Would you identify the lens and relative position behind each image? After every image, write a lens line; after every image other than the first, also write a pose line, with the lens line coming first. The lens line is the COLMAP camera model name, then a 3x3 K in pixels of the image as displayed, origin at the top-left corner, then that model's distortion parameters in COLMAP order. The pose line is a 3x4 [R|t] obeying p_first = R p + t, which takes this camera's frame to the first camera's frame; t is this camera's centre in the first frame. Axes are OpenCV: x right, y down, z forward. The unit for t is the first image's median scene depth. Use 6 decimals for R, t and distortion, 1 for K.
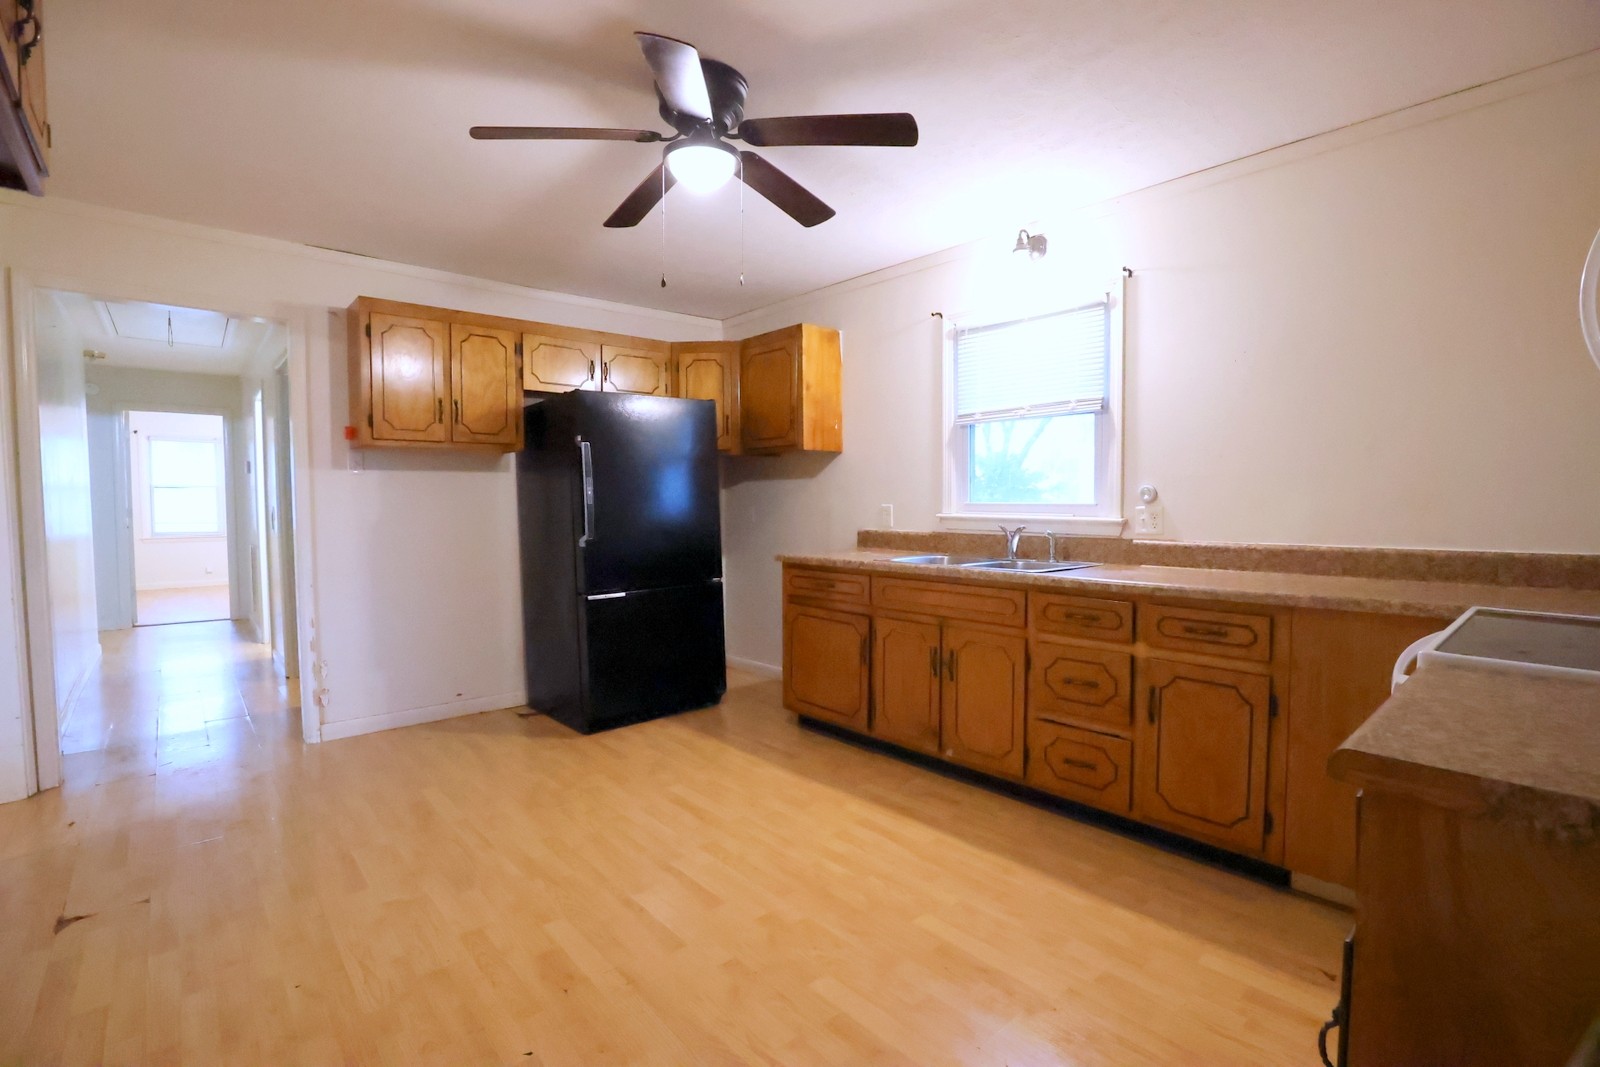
lens RADIAL K [[724.2, 0, 804.1], [0, 724.2, 534.8], [0, 0, 1]] dist [-0.029245, 0.000741]
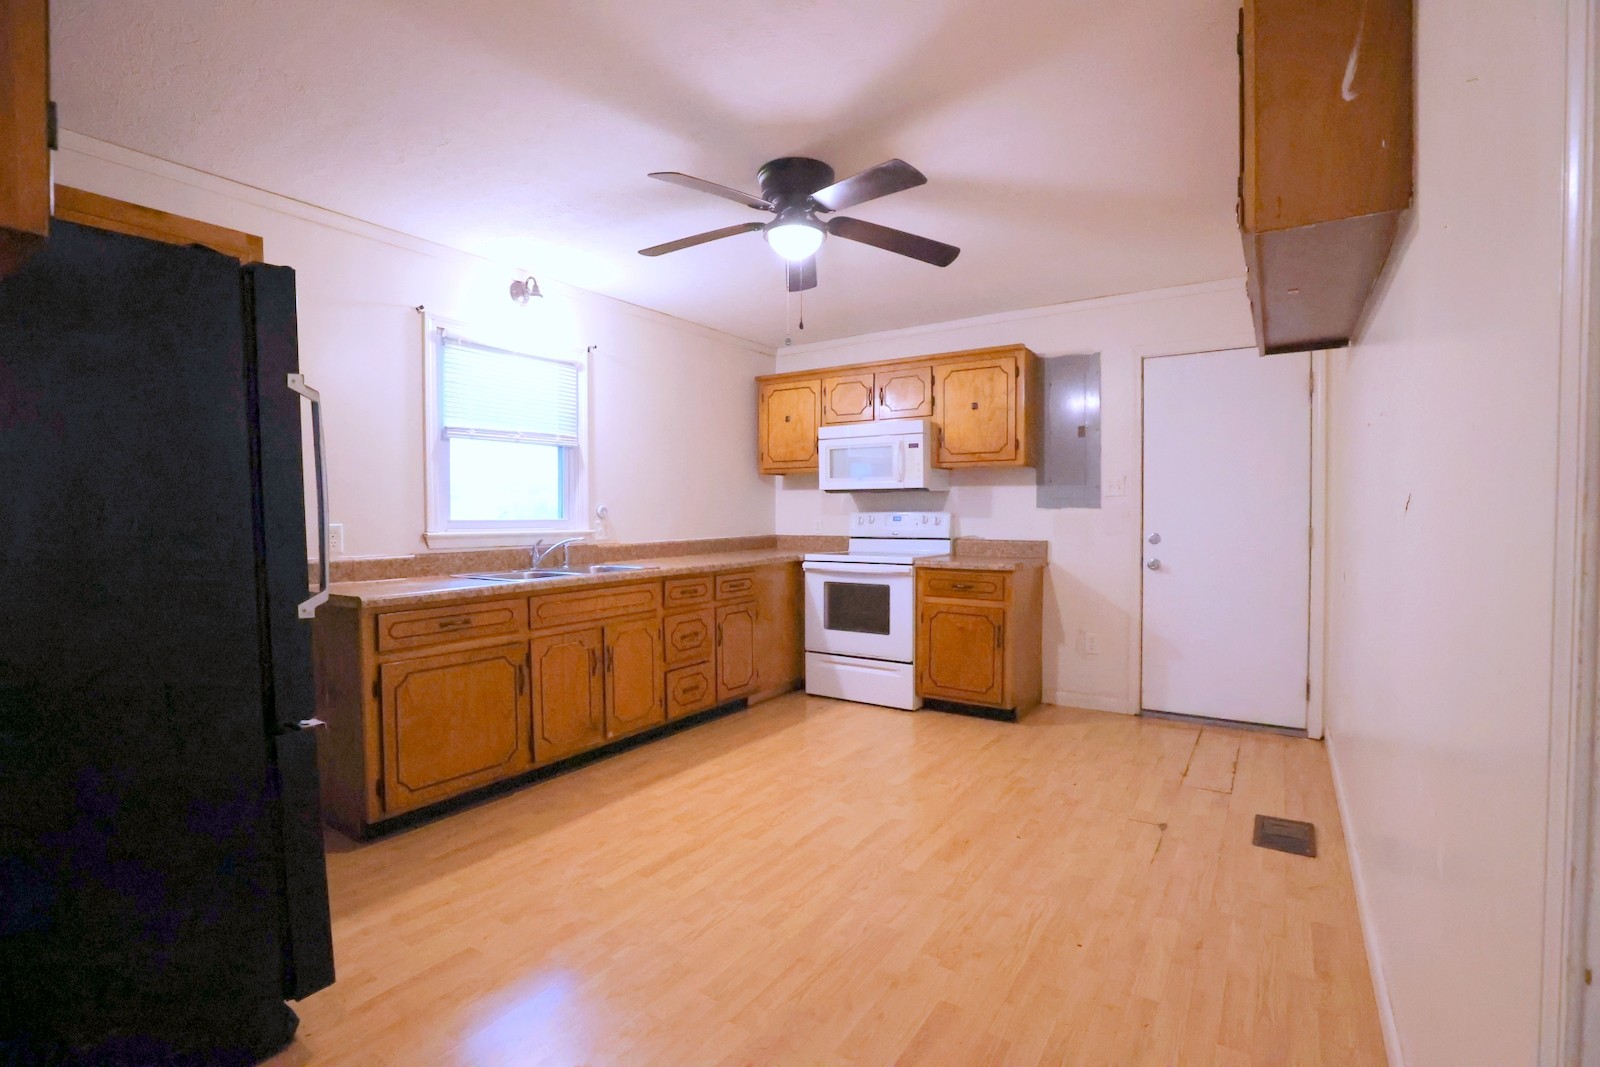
lens RADIAL K [[724.2, 0, 803.7], [0, 724.2, 533.7], [0, 0, 1]] dist [-0.029245, 0.000741]
pose [[-0.247980, -0.020841, 0.968541, -1.027174], [0.053943, 0.997920, 0.035284, -0.044468], [-0.967262, 0.060996, -0.246340, 1.009549]]
